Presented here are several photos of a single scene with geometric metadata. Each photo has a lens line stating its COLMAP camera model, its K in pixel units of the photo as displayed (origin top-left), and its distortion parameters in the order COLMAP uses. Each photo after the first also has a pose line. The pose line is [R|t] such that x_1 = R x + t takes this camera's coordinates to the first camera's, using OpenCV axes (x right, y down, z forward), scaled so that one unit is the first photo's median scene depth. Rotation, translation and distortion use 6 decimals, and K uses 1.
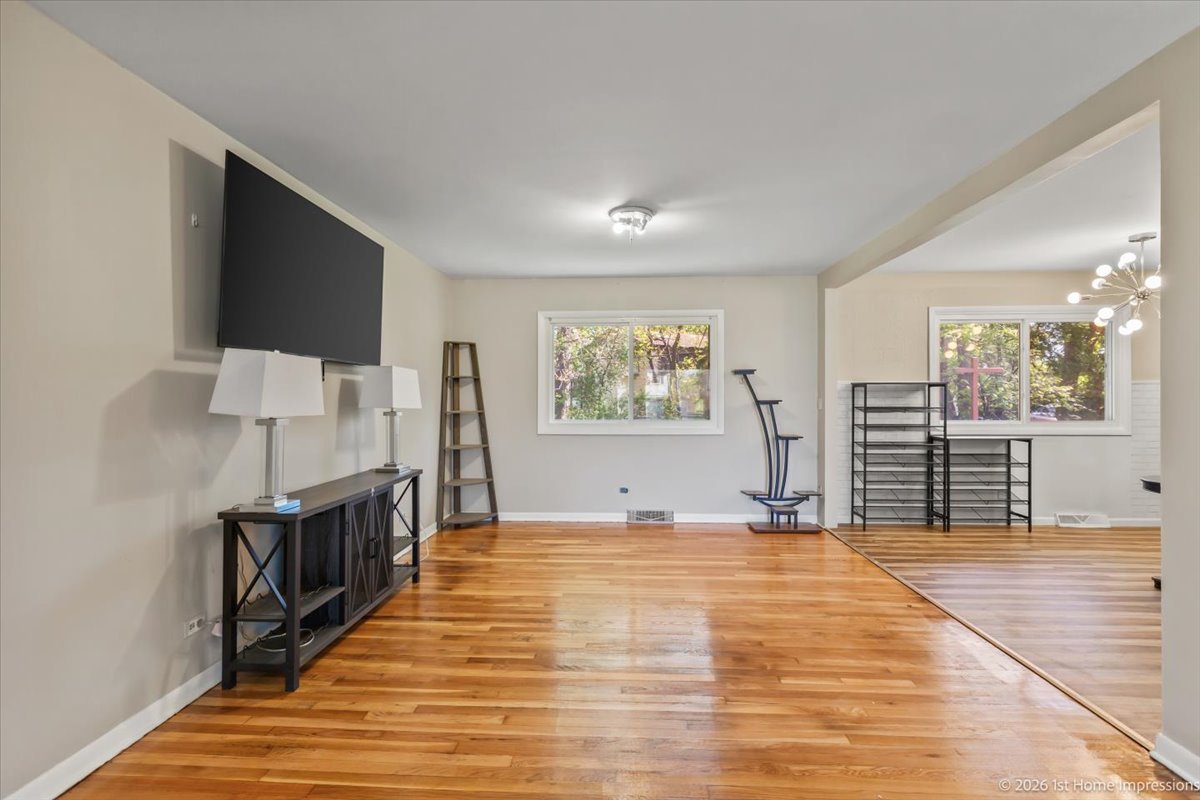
lens RADIAL K [[536.6, 0, 600.0], [0, 536.6, 400.0], [0, 0, 1]] dist [0.004320, 0.000525]
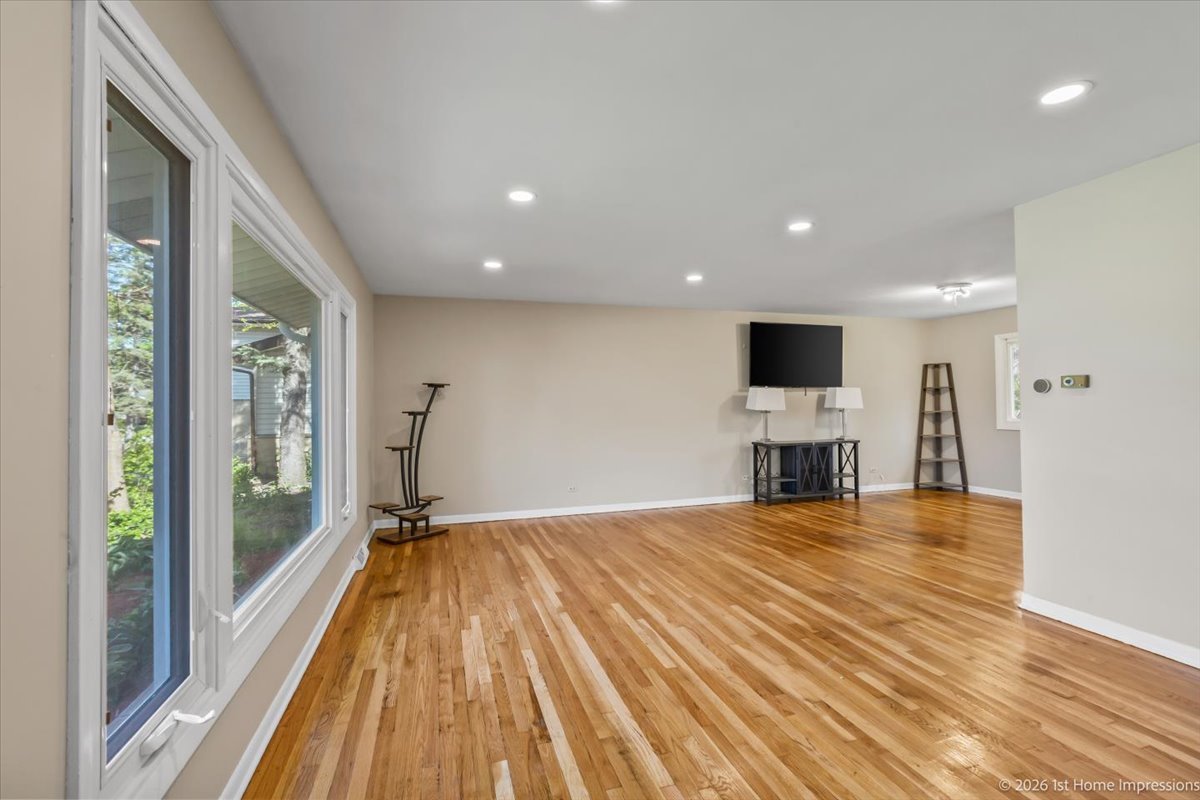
lens RADIAL K [[536.6, 0, 600.0], [0, 536.6, 400.0], [0, 0, 1]] dist [0.004320, 0.000525]
pose [[0.336896, -0.011505, -0.941472, 1.477775], [0.004890, 0.999933, -0.010470, 0.002918], [0.941529, -0.001076, 0.336930, -0.648397]]
